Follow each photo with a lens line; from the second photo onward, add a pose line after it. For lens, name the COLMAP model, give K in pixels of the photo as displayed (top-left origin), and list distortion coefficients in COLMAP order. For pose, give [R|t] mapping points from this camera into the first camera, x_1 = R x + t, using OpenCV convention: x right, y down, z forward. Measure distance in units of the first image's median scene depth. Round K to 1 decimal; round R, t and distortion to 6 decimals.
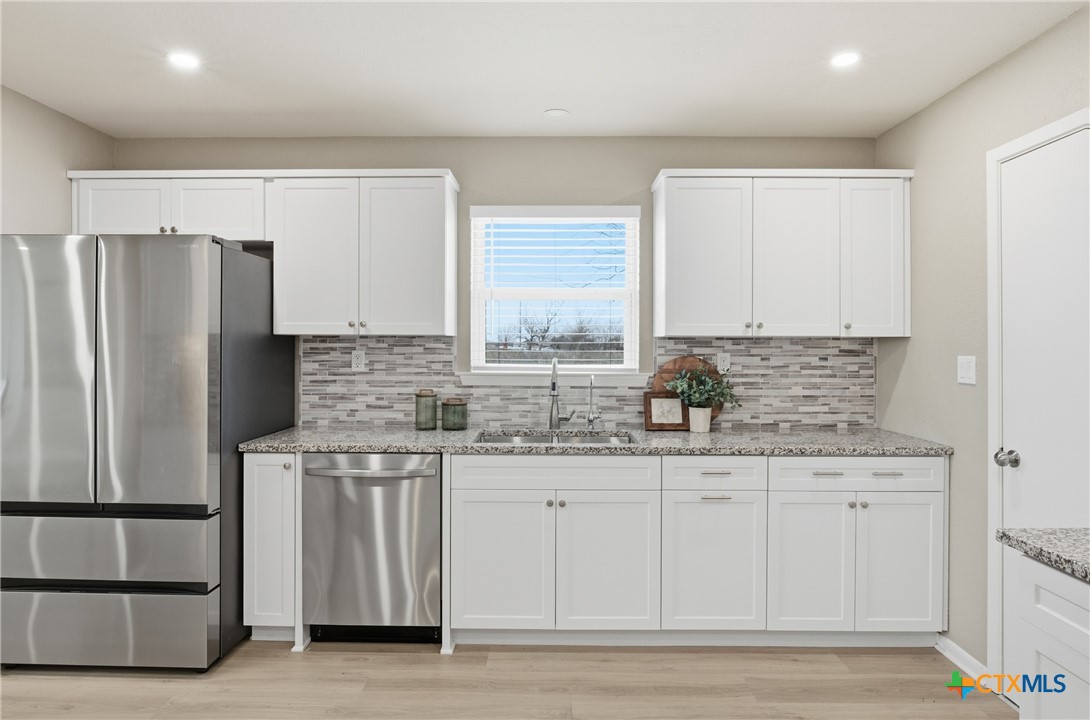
lens RADIAL K [[659.0, 0, 550.2], [0, 659.0, 347.3], [0, 0, 1]] dist [-0.010652, 0.003168]
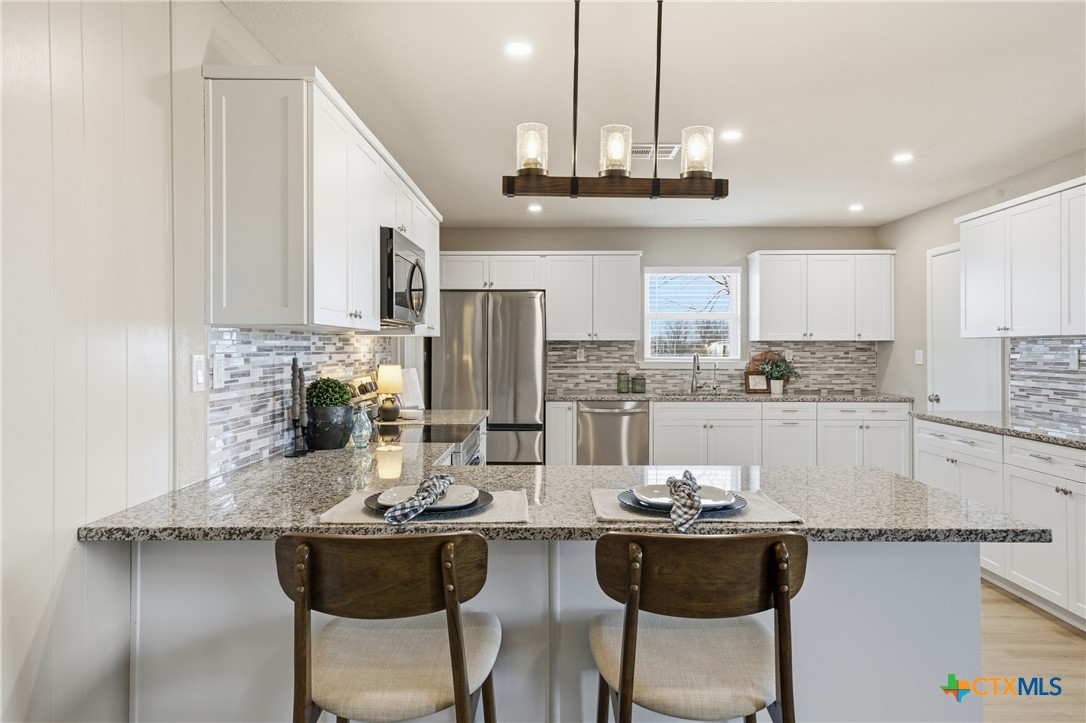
lens RADIAL K [[745.0, 0, 540.0], [0, 745.0, 351.9], [0, 0, 1]] dist [0.023385, 0.005225]
pose [[0.999988, -0.002831, -0.003966, -0.399709], [0.002837, 0.999995, 0.001579, 0.009048], [0.003962, -0.001590, 0.999991, -1.012021]]
